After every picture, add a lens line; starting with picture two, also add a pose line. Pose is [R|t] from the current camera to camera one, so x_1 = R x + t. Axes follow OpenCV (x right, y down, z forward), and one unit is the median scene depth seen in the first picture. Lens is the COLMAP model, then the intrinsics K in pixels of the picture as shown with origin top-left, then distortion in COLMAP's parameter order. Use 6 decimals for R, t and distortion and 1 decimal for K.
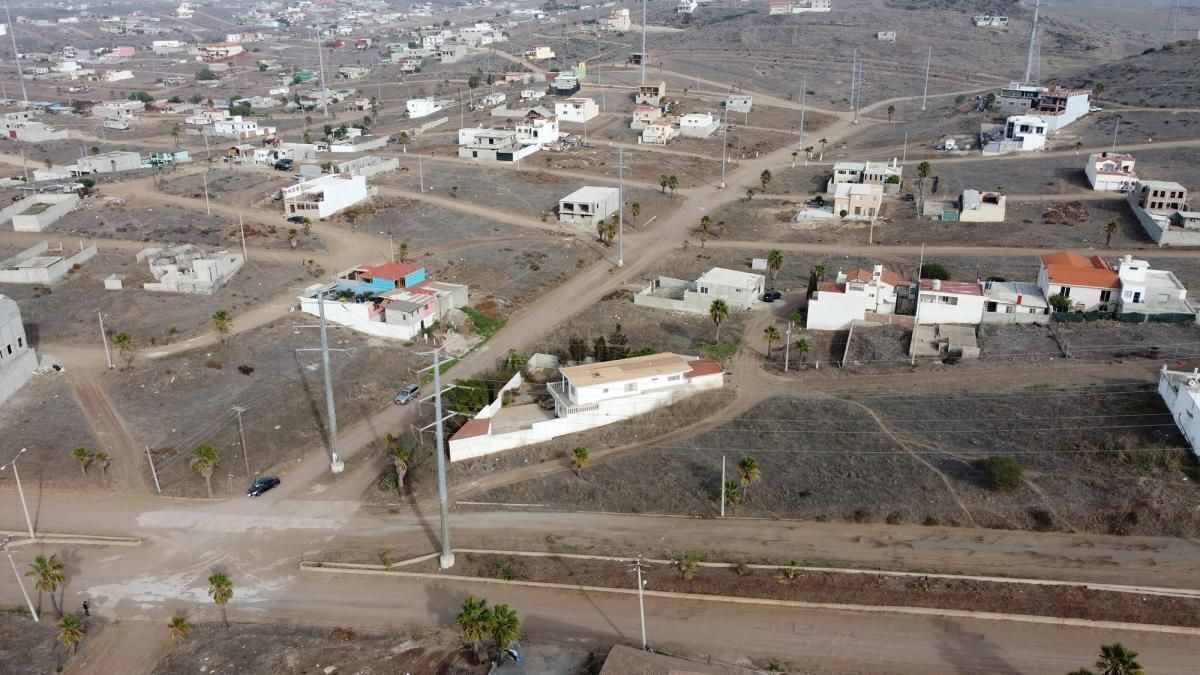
lens RADIAL K [[913.5, 0, 600.0], [0, 913.5, 337.5], [0, 0, 1]] dist [-0.002001, -0.002332]
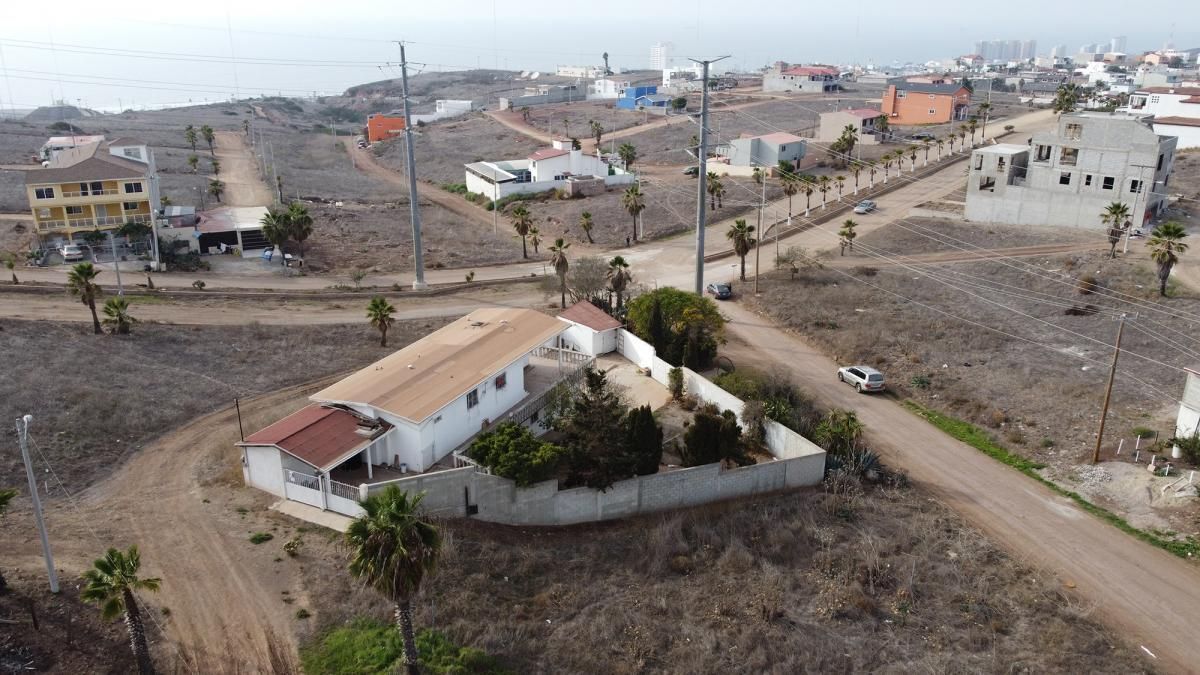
lens RADIAL K [[913.5, 0, 600.0], [0, 913.5, 337.5], [0, 0, 1]] dist [-0.002001, -0.002332]
pose [[-0.730905, 0.228242, -0.643182, 0.235156], [-0.239267, 0.796910, 0.554695, -0.212287], [0.639163, 0.559321, -0.527855, 1.161986]]
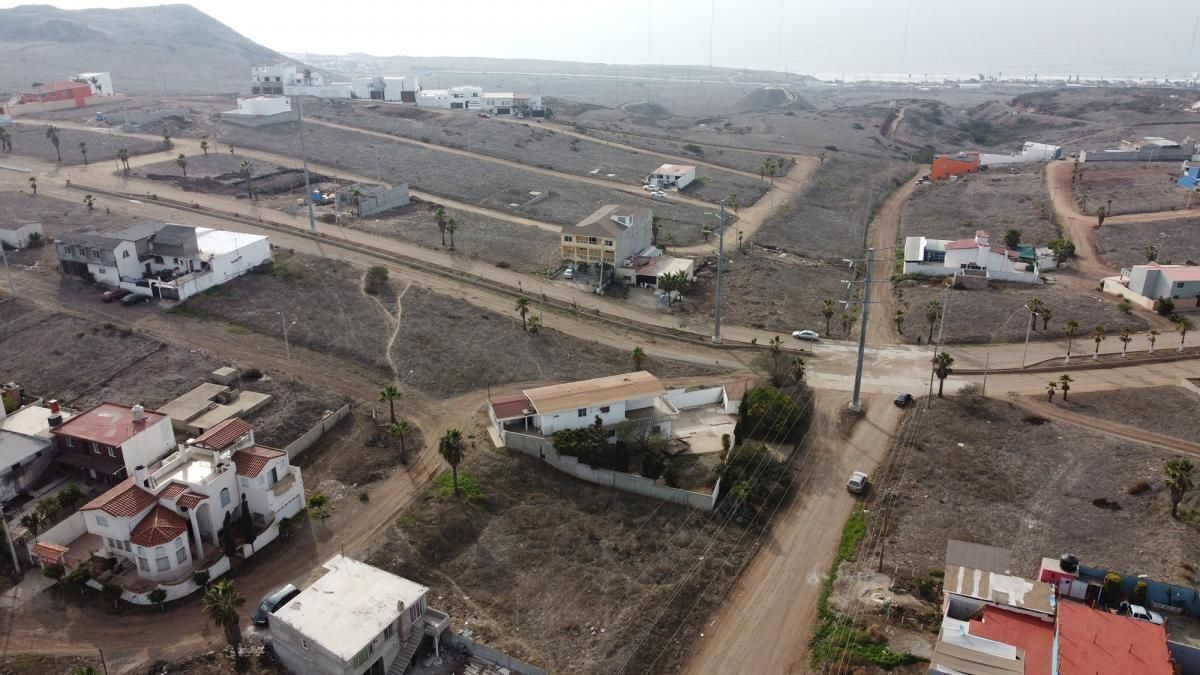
lens RADIAL K [[913.5, 0, 600.0], [0, 913.5, 337.5], [0, 0, 1]] dist [-0.002001, -0.002332]
pose [[-0.999860, -0.006134, 0.015553, 0.008380], [0.005995, 0.736871, 0.676007, -0.581991], [-0.015607, 0.676006, -0.736731, 1.508388]]
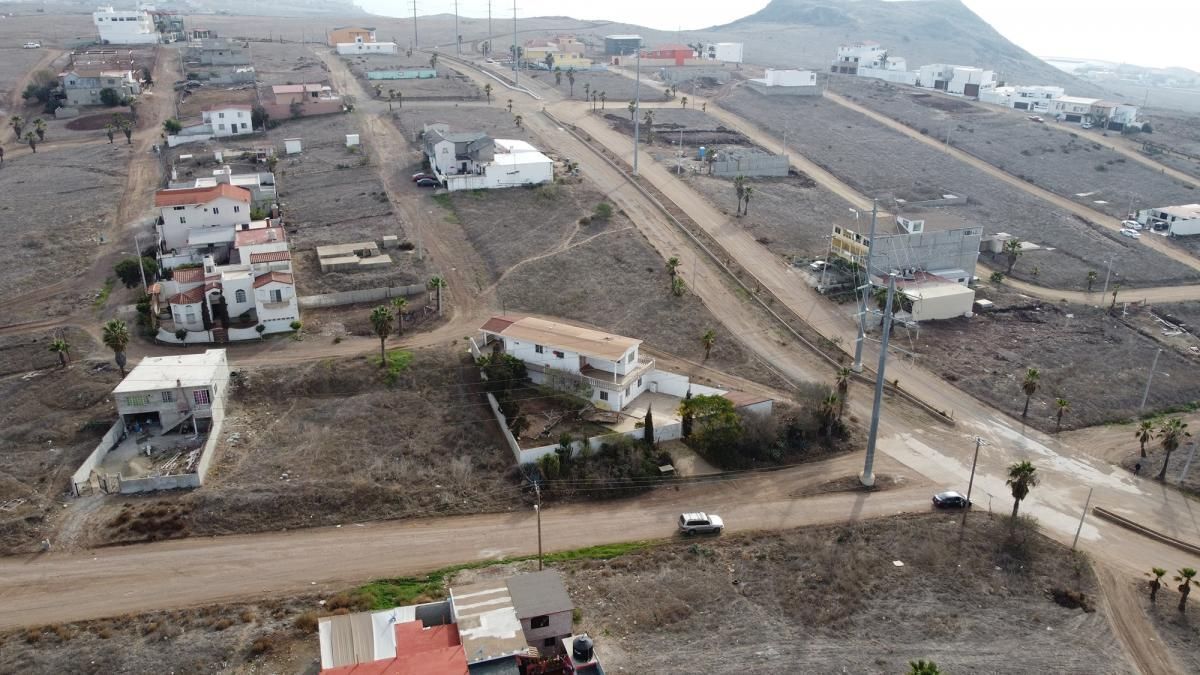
lens RADIAL K [[913.5, 0, 600.0], [0, 913.5, 337.5], [0, 0, 1]] dist [-0.002001, -0.002332]
pose [[-0.639680, -0.294672, 0.709914, -0.596802], [0.259180, 0.786816, 0.560131, -0.438854], [-0.723626, 0.542300, -0.426937, 1.258380]]
